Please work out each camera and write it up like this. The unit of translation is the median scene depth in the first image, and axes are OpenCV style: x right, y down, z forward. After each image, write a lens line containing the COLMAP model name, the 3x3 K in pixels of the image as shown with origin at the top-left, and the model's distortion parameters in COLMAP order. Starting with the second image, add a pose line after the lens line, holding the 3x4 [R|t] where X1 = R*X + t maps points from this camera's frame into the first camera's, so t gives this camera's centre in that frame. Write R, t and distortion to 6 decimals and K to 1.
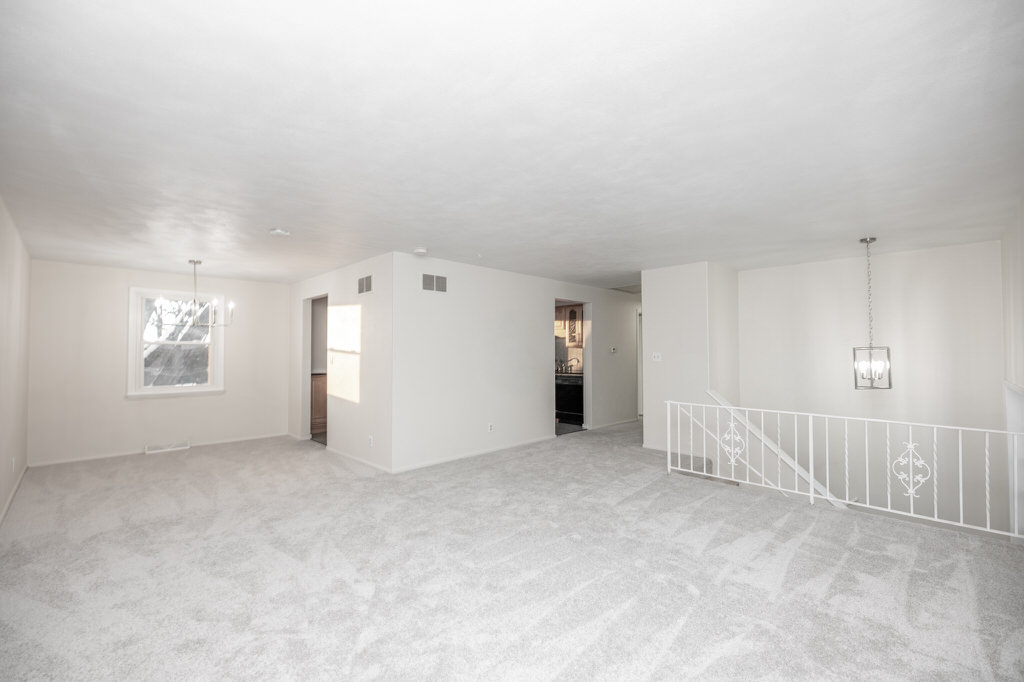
lens RADIAL K [[450.8, 0, 533.5], [0, 450.8, 339.8], [0, 0, 1]] dist [-0.009529, -0.000516]
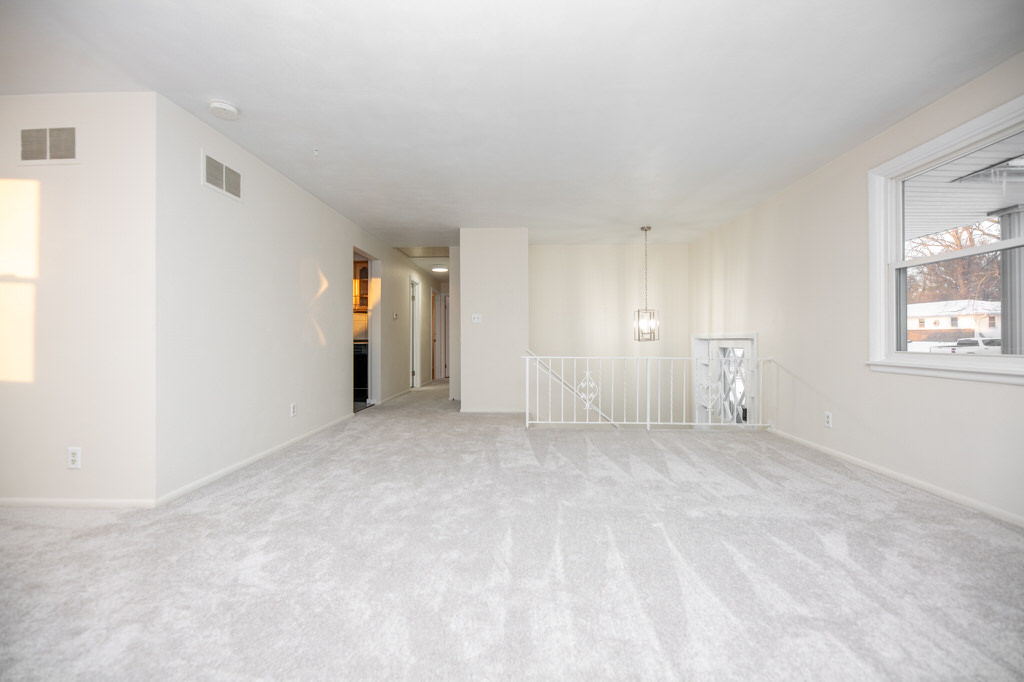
lens RADIAL K [[410.4, 0, 510.4], [0, 410.4, 337.7], [0, 0, 1]] dist [-0.007407, -0.000576]
pose [[0.727250, 0.003283, 0.686365, -0.329619], [-0.013461, 0.999864, 0.009481, 0.082608], [-0.686241, -0.016134, 0.727195, 0.347365]]
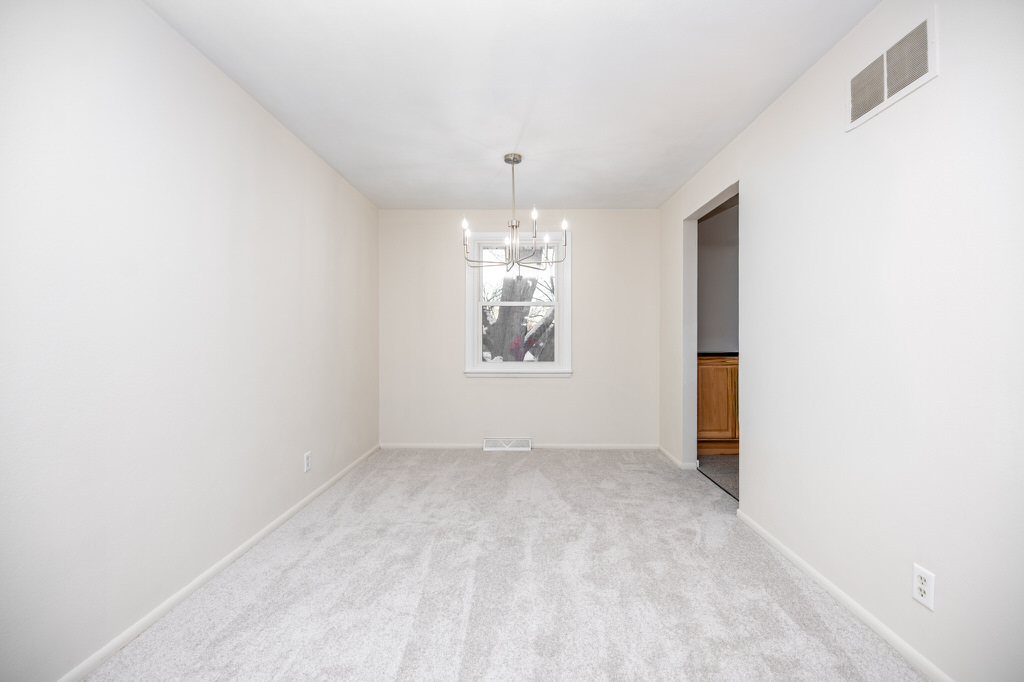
lens RADIAL K [[410.4, 0, 510.4], [0, 410.4, 337.7], [0, 0, 1]] dist [-0.007407, -0.000576]
pose [[0.665360, 0.009210, -0.746466, -0.355906], [0.018412, 0.999417, 0.028742, 0.050788], [0.746295, -0.032867, 0.664803, 0.644075]]
